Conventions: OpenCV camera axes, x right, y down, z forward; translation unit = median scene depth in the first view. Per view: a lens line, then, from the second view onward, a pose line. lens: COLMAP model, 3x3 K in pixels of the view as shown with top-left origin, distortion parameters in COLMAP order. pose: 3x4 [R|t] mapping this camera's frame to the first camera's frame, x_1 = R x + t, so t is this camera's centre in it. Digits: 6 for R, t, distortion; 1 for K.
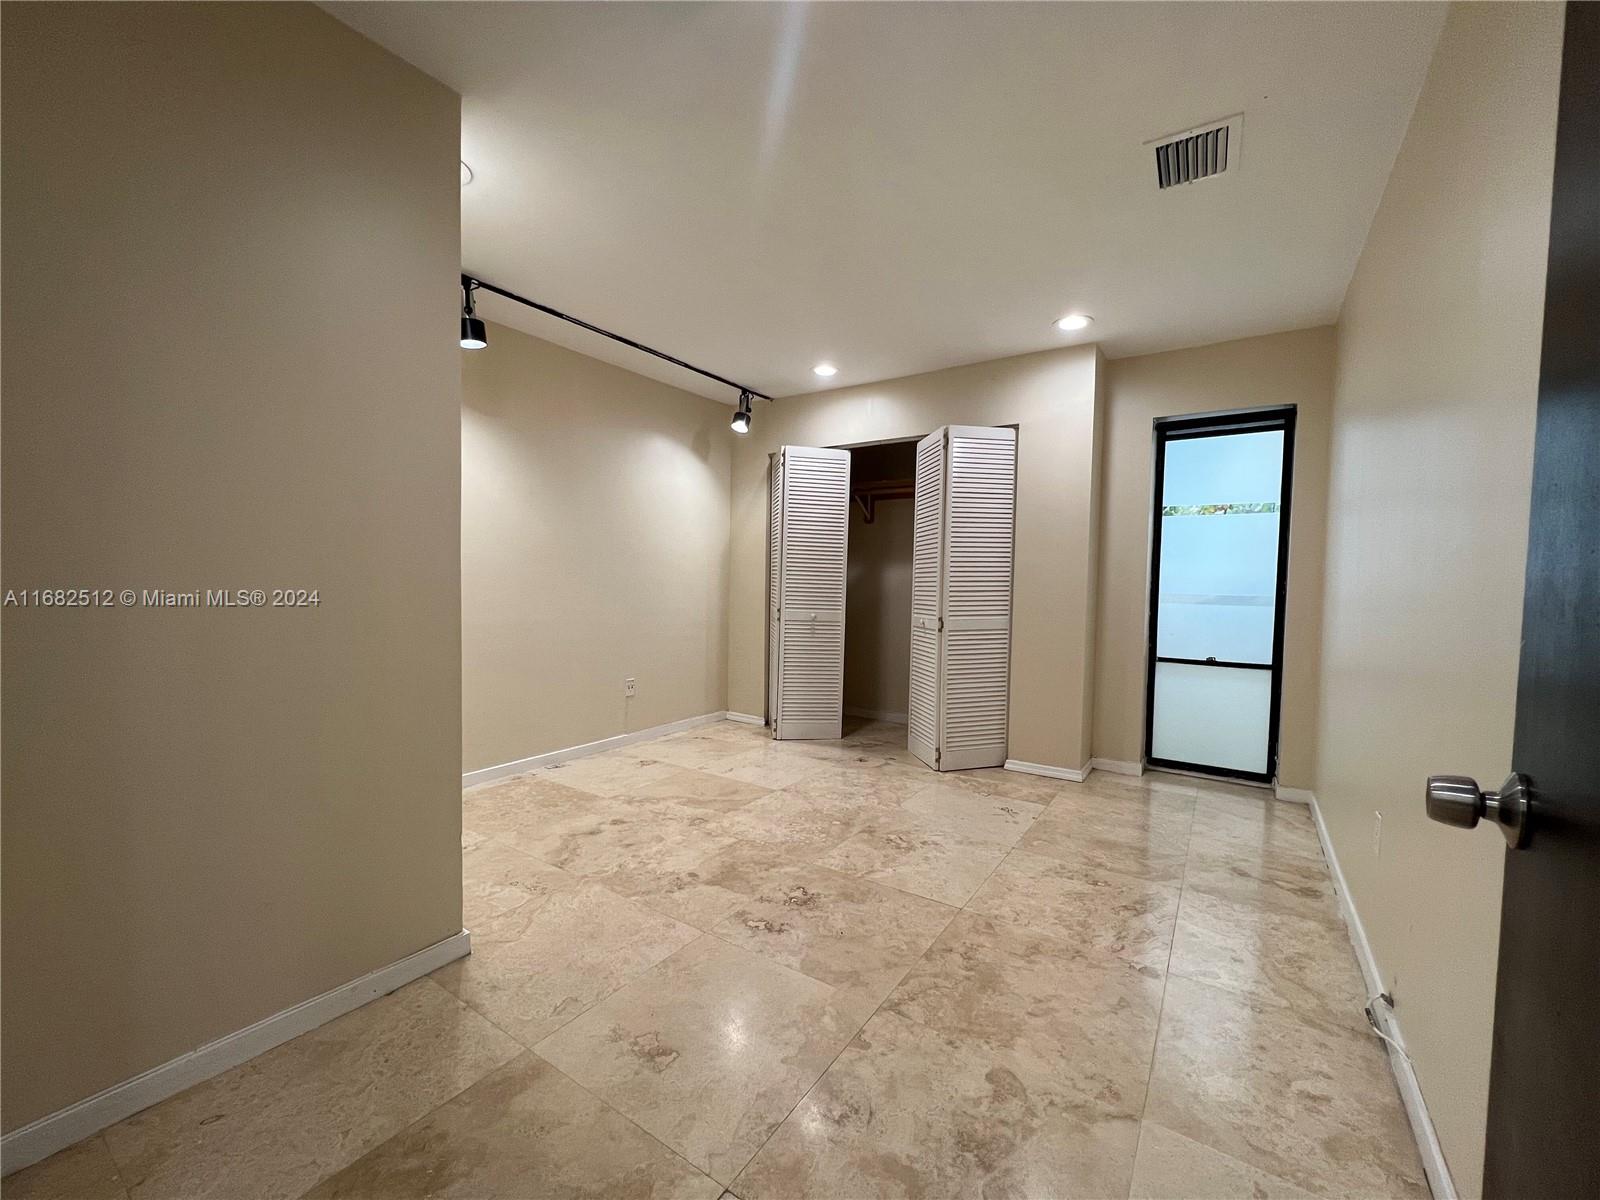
lens RADIAL K [[640.1, 0, 805.4], [0, 640.1, 608.8], [0, 0, 1]] dist [-0.001192, 0.001355]
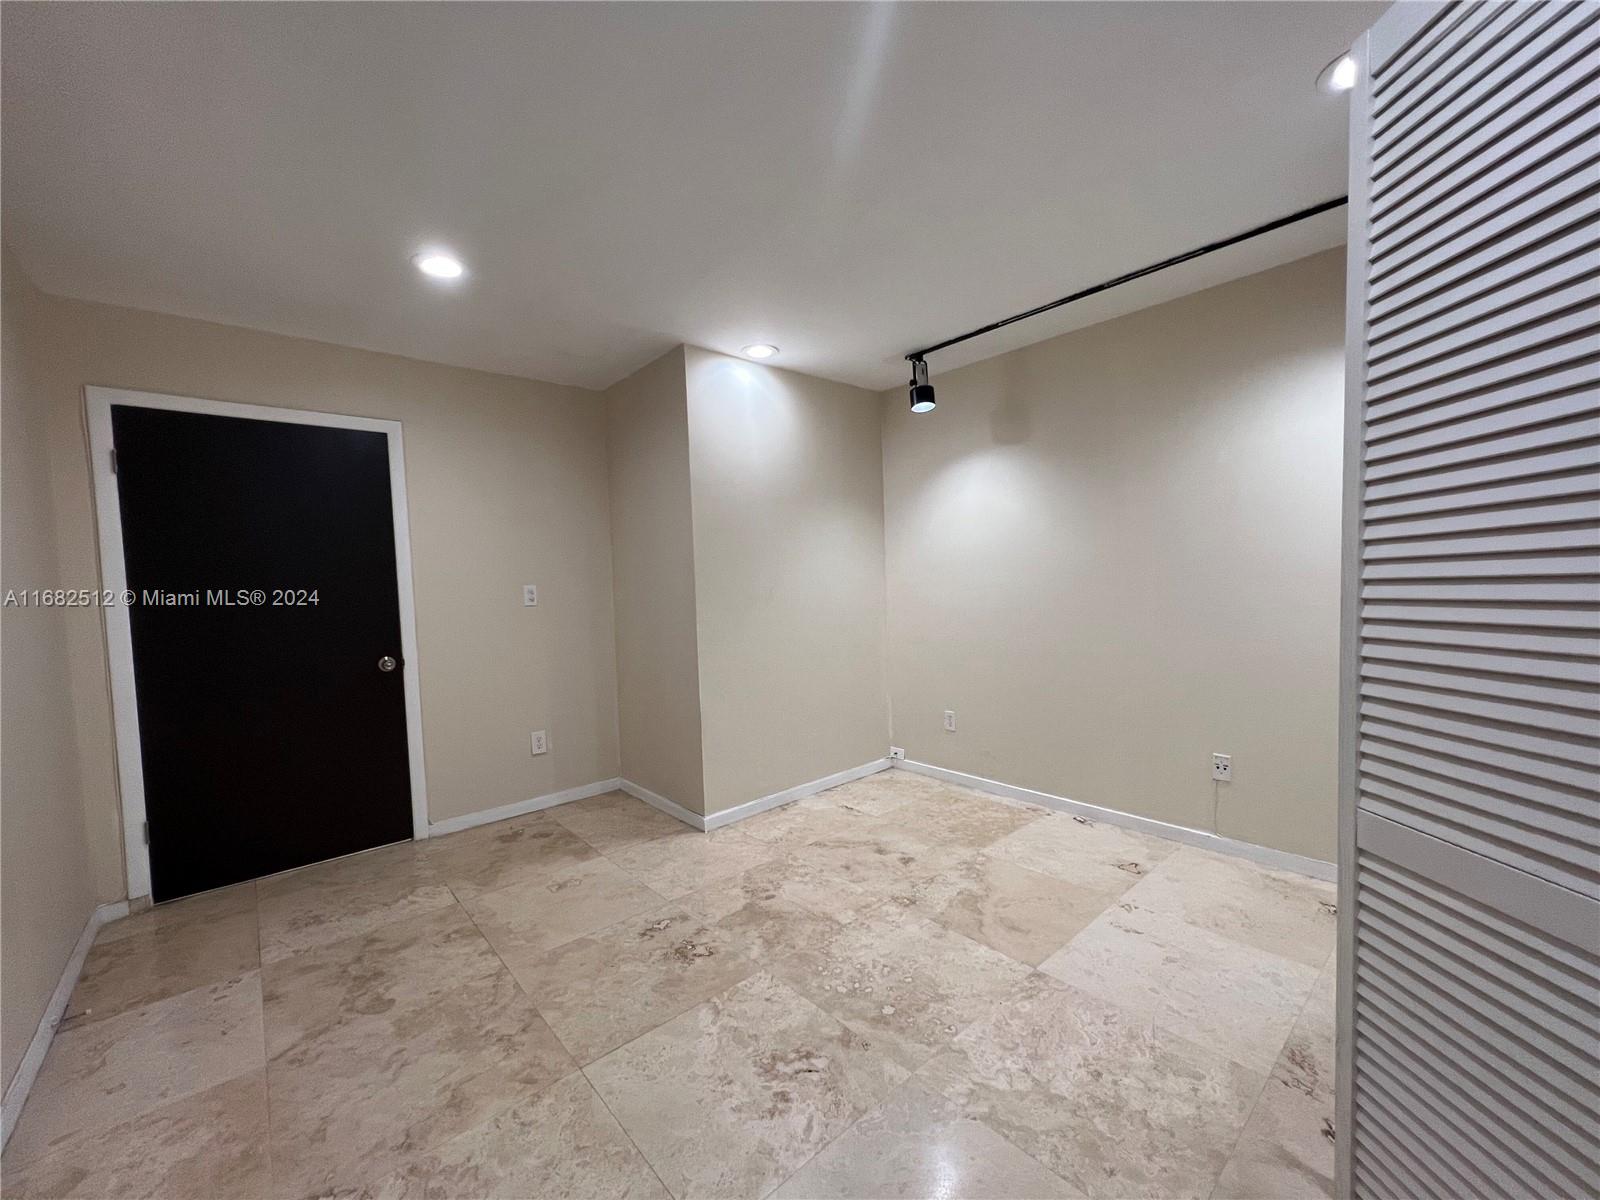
lens RADIAL K [[640.1, 0, 805.4], [0, 640.1, 608.8], [0, 0, 1]] dist [-0.001192, 0.001355]
pose [[-0.252913, 0.037746, -0.966753, 0.675566], [-0.016958, 0.998912, 0.043438, -0.089767], [0.967340, 0.027381, -0.251997, 1.084912]]
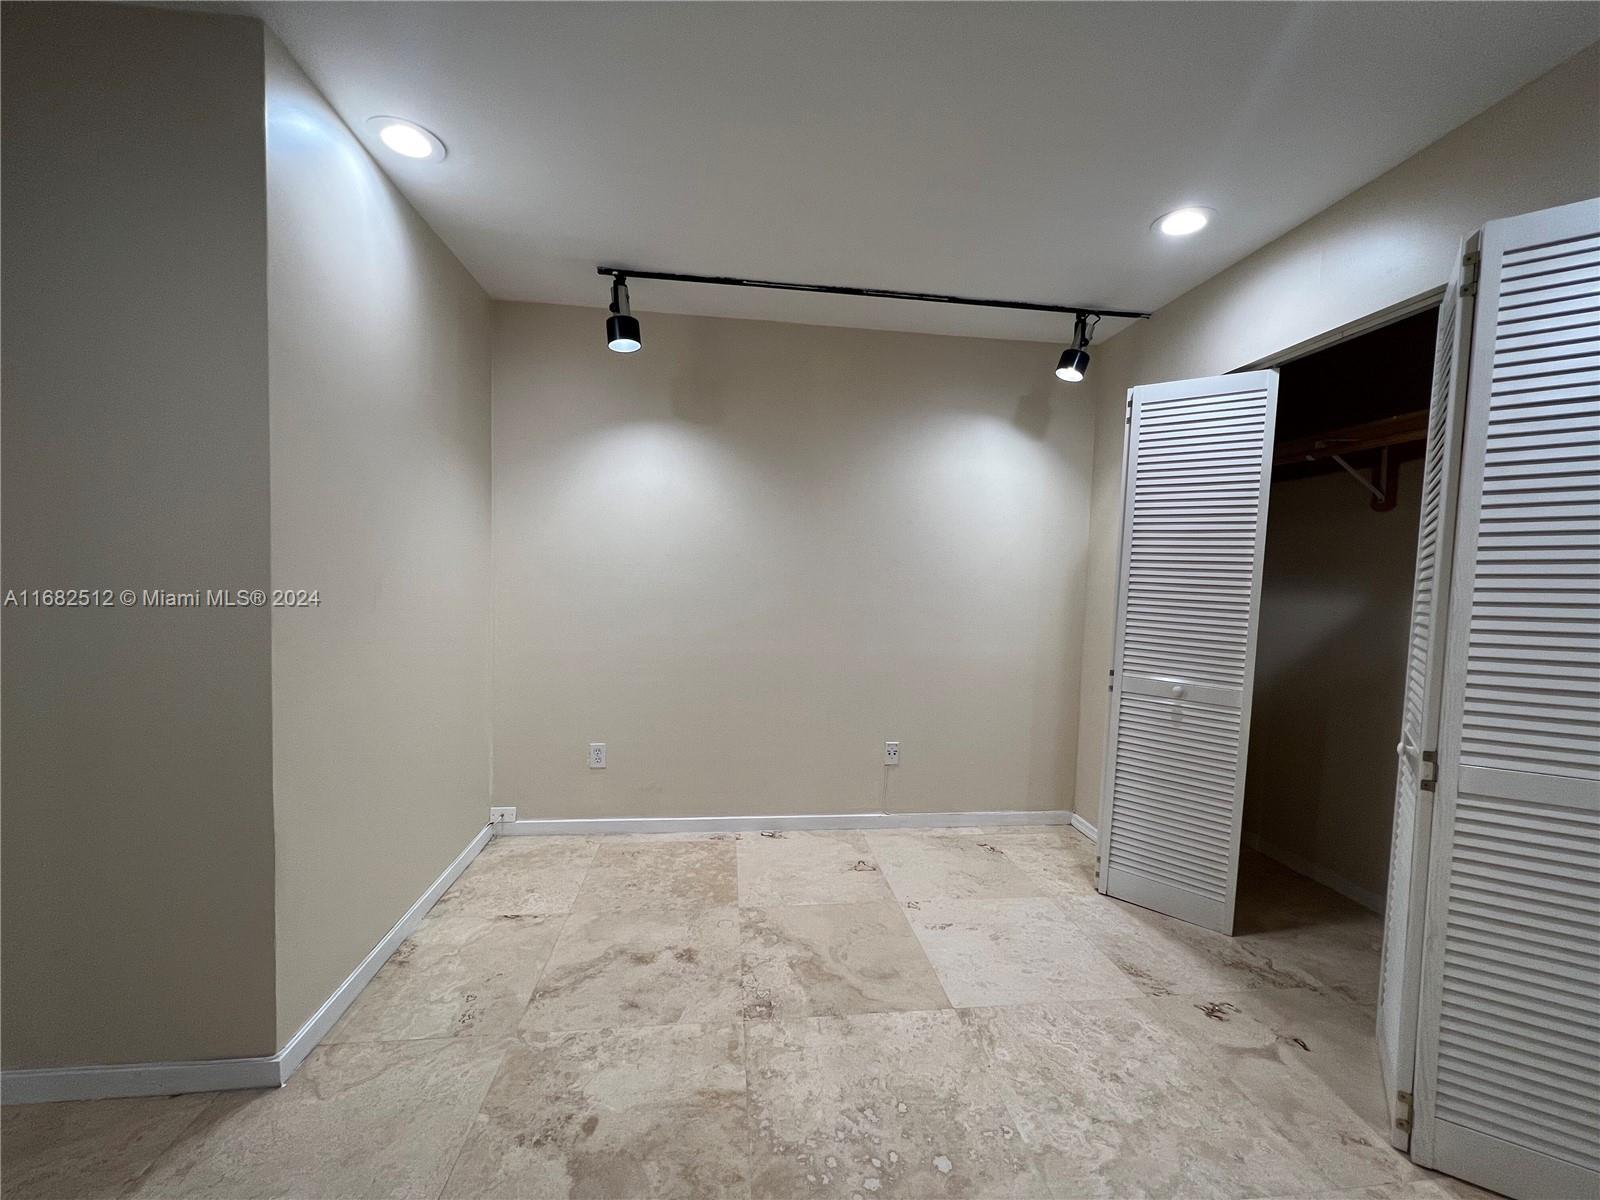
lens RADIAL K [[640.1, 0, 805.4], [0, 640.1, 608.8], [0, 0, 1]] dist [-0.001192, 0.001355]
pose [[0.654752, 0.039142, -0.754830, 0.322327], [-0.052929, 0.998581, 0.005870, -0.067270], [0.753988, 0.036109, 0.655895, 0.613550]]
